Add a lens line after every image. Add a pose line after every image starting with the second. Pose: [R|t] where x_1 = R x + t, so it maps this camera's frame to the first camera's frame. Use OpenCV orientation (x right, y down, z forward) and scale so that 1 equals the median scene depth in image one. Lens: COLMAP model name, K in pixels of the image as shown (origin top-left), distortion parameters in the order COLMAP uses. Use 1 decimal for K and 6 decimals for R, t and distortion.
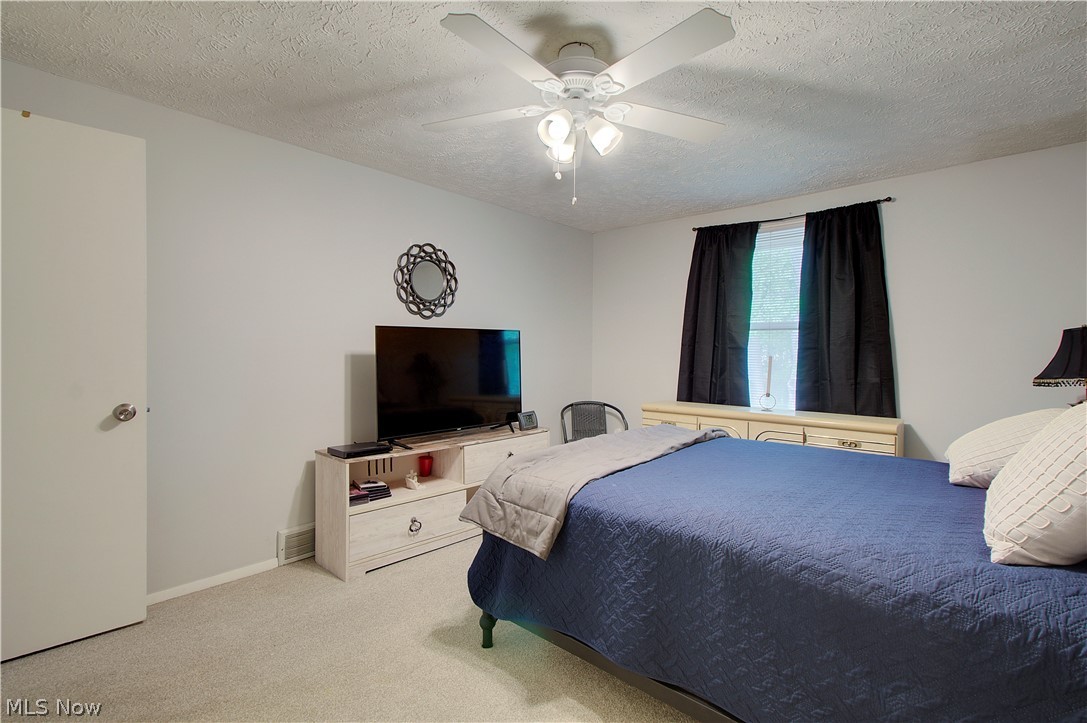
lens RADIAL K [[507.4, 0, 541.5], [0, 507.4, 361.2], [0, 0, 1]] dist [0.008276, 0.001349]
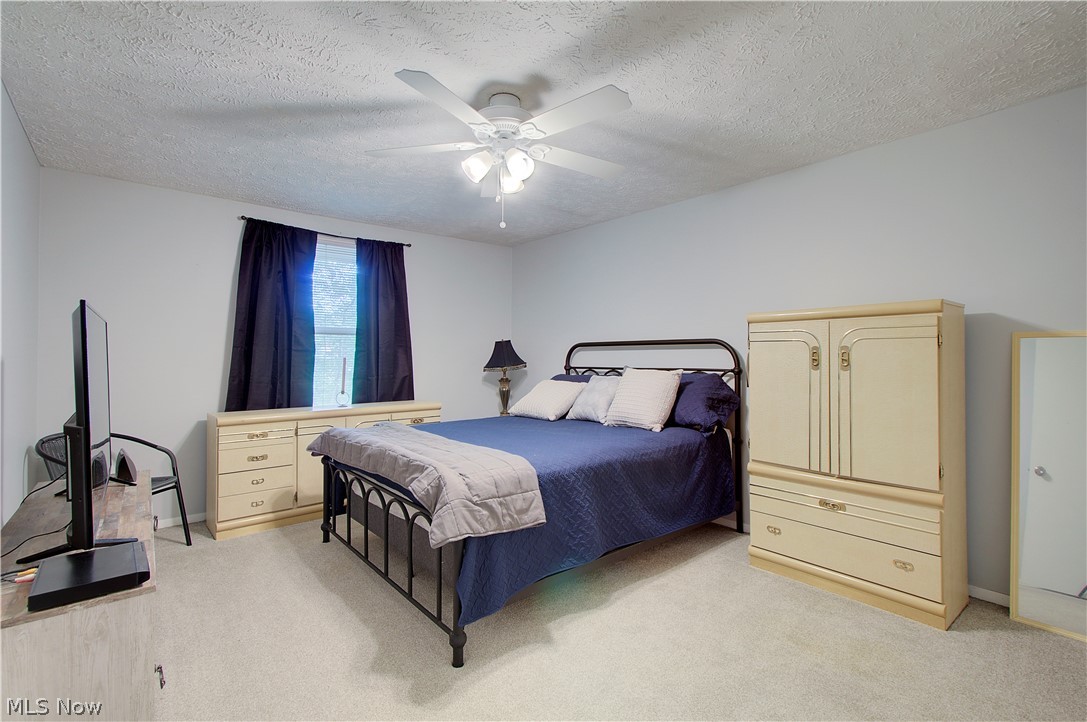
lens RADIAL K [[507.4, 0, 542.6], [0, 507.4, 357.9], [0, 0, 1]] dist [0.008276, 0.001349]
pose [[0.117622, -0.012765, 0.992976, -0.614795], [0.019759, 0.999750, 0.010512, -0.012444], [-0.992862, 0.018383, 0.117844, 0.431139]]
